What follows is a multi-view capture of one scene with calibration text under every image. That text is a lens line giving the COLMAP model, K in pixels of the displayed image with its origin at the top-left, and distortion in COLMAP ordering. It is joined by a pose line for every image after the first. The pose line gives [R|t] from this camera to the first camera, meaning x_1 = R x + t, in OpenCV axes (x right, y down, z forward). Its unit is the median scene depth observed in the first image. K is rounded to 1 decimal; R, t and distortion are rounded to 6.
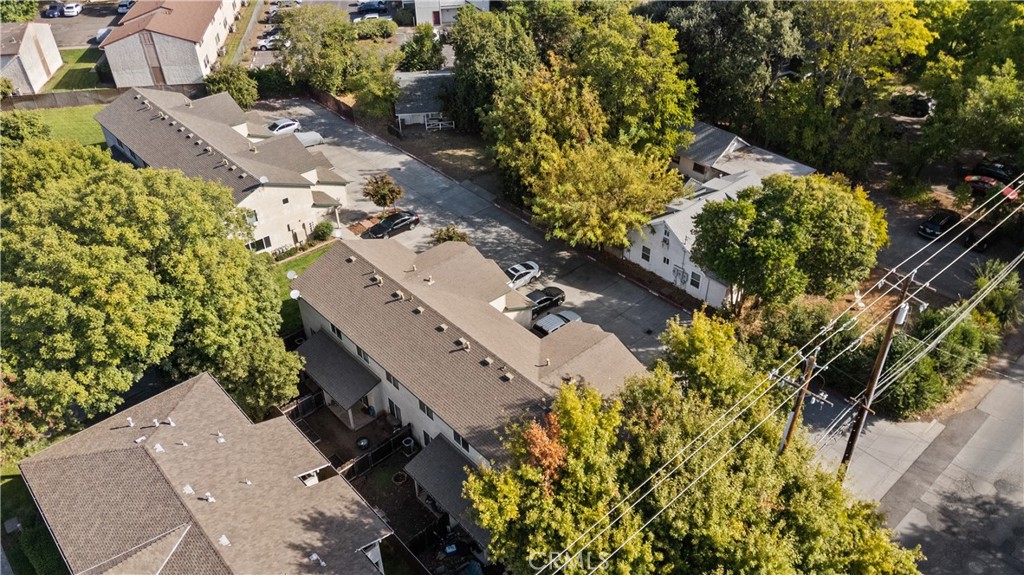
lens RADIAL K [[775.5, 0, 512.0], [0, 775.5, 287.5], [0, 0, 1]] dist [0.039636, -0.003163]
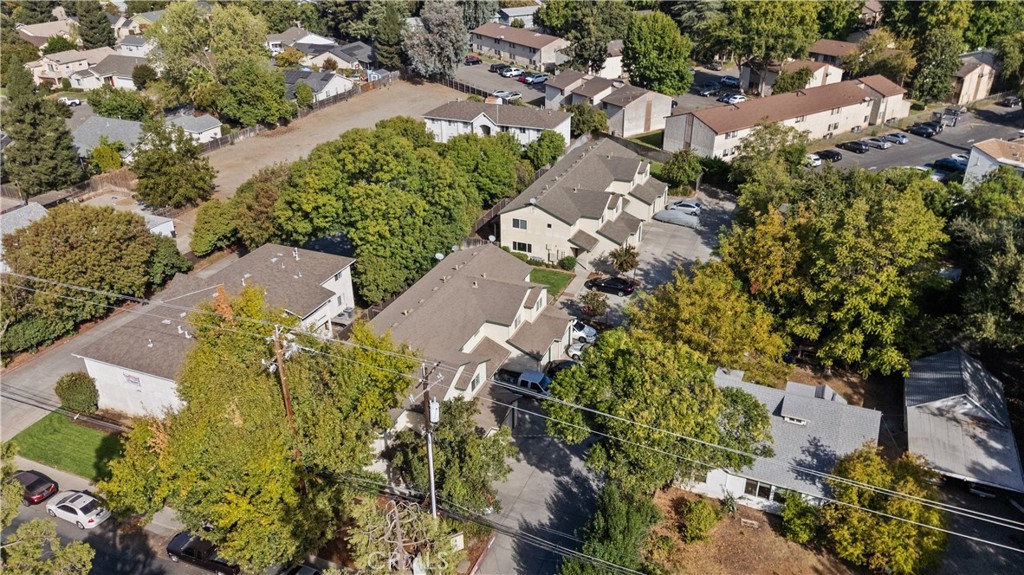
lens RADIAL K [[775.5, 0, 512.0], [0, 775.5, 287.5], [0, 0, 1]] dist [0.039636, -0.003163]
pose [[0.413146, 0.412504, -0.811881, 0.707491], [-0.529281, 0.834255, 0.154534, -0.174082], [0.741061, 0.365868, 0.562999, 0.232192]]
